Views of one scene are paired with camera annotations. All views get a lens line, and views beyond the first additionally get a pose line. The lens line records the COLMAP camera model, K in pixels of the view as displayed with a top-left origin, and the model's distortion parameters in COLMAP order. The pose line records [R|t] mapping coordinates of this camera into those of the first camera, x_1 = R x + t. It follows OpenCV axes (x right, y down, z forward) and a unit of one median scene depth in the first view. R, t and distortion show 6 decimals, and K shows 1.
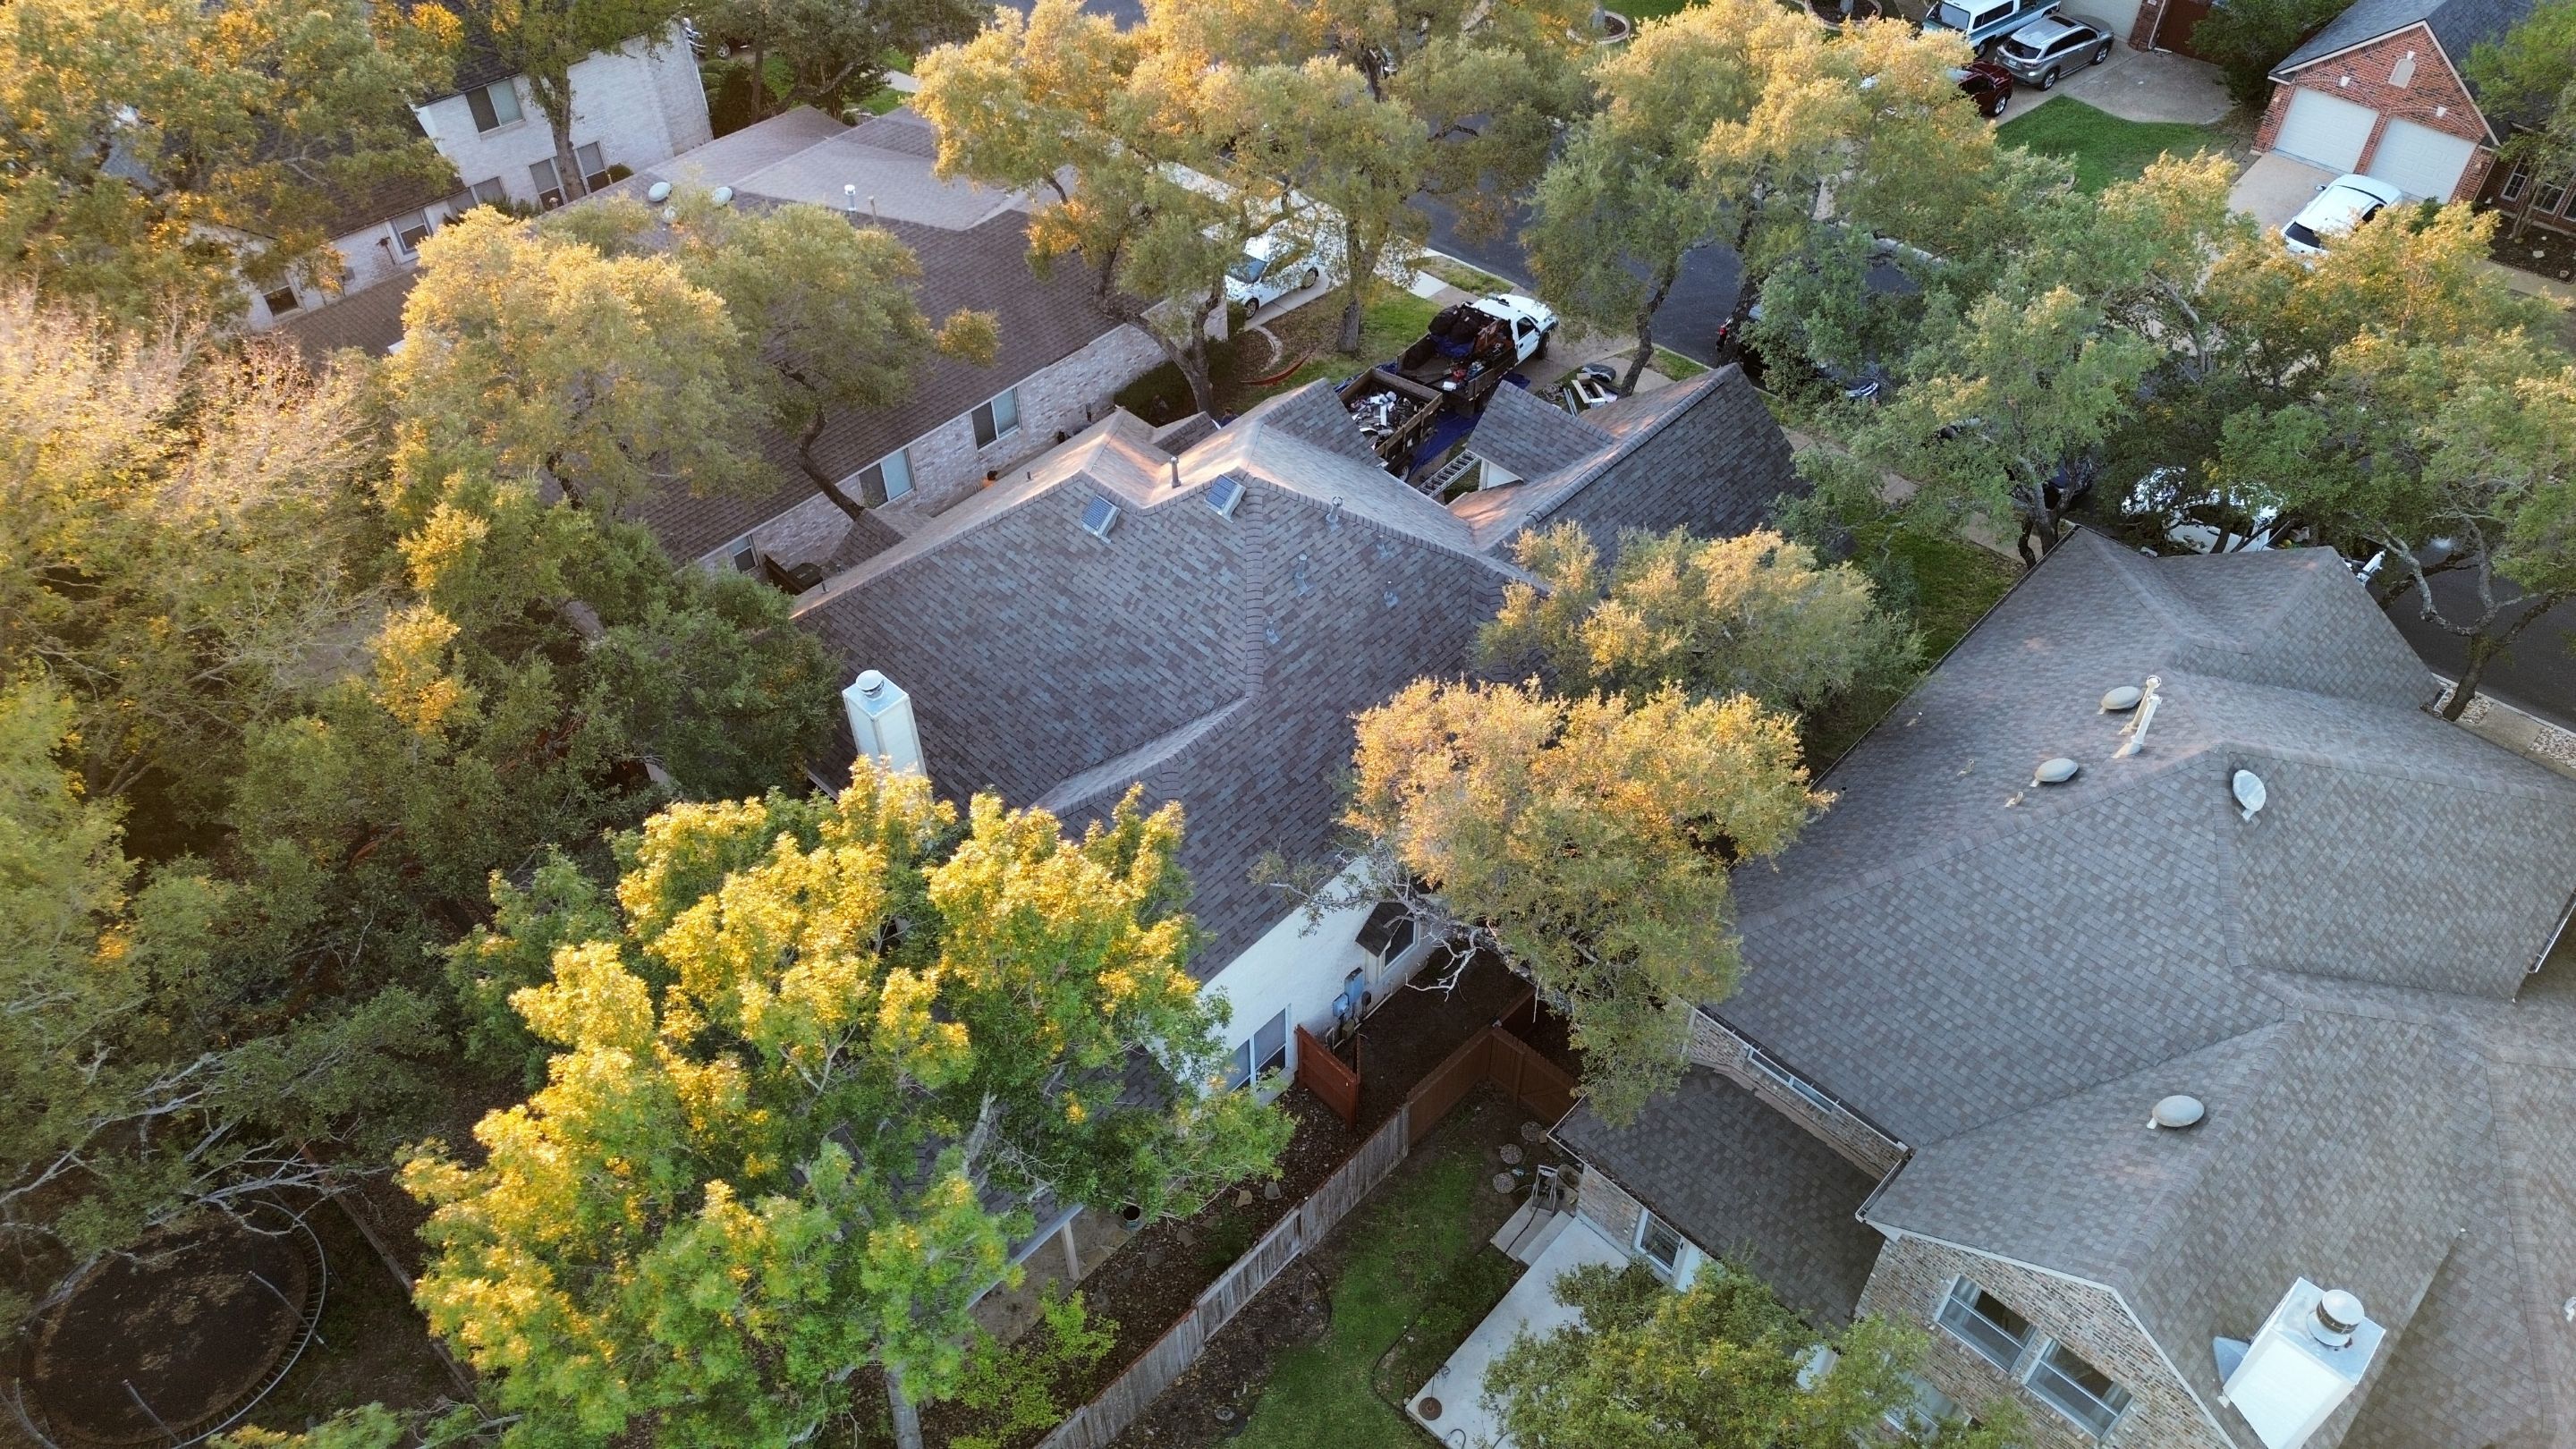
lens RADIAL K [[1820.4, 0, 1288.4], [0, 1820.4, 722.4], [0, 0, 1]] dist [0.062503, -0.054792]
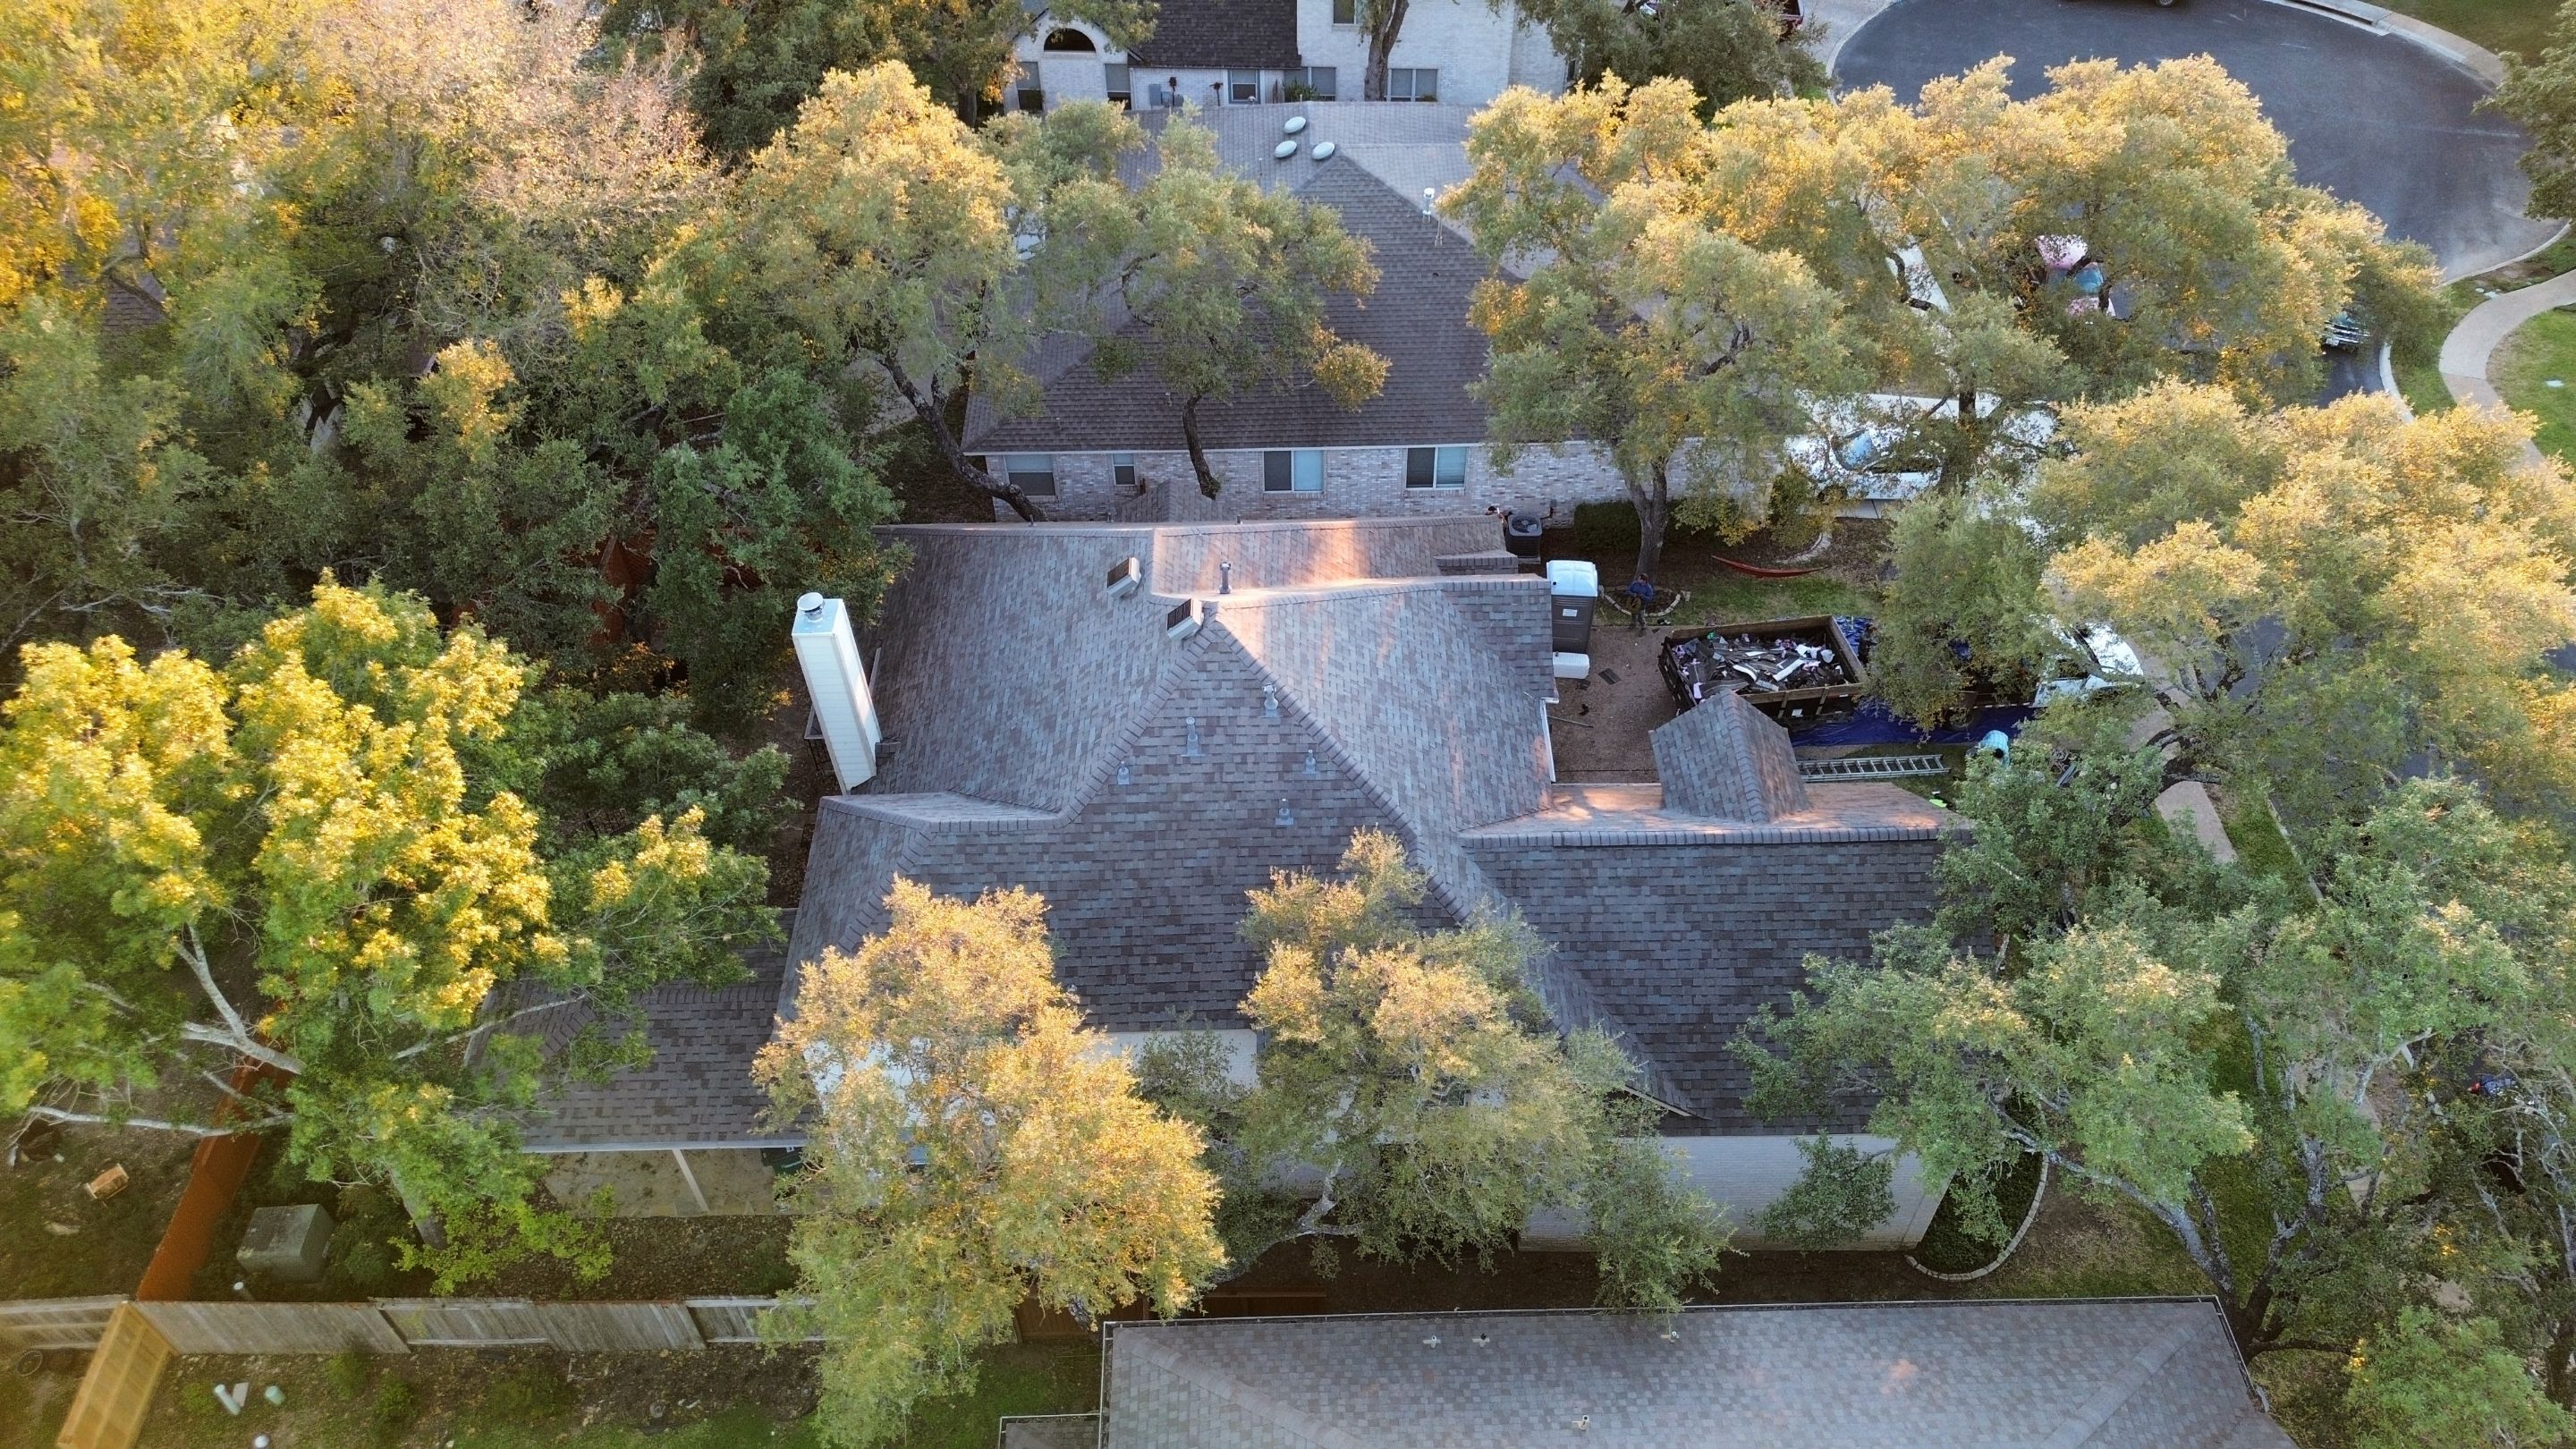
lens RADIAL K [[1820.4, 0, 1288.2], [0, 1820.4, 723.9], [0, 0, 1]] dist [0.062503, -0.054792]
pose [[0.711203, 0.515599, -0.477859, 0.311596], [-0.503570, 0.847962, 0.165463, -0.173684], [0.490518, 0.122957, 0.862713, 0.162451]]
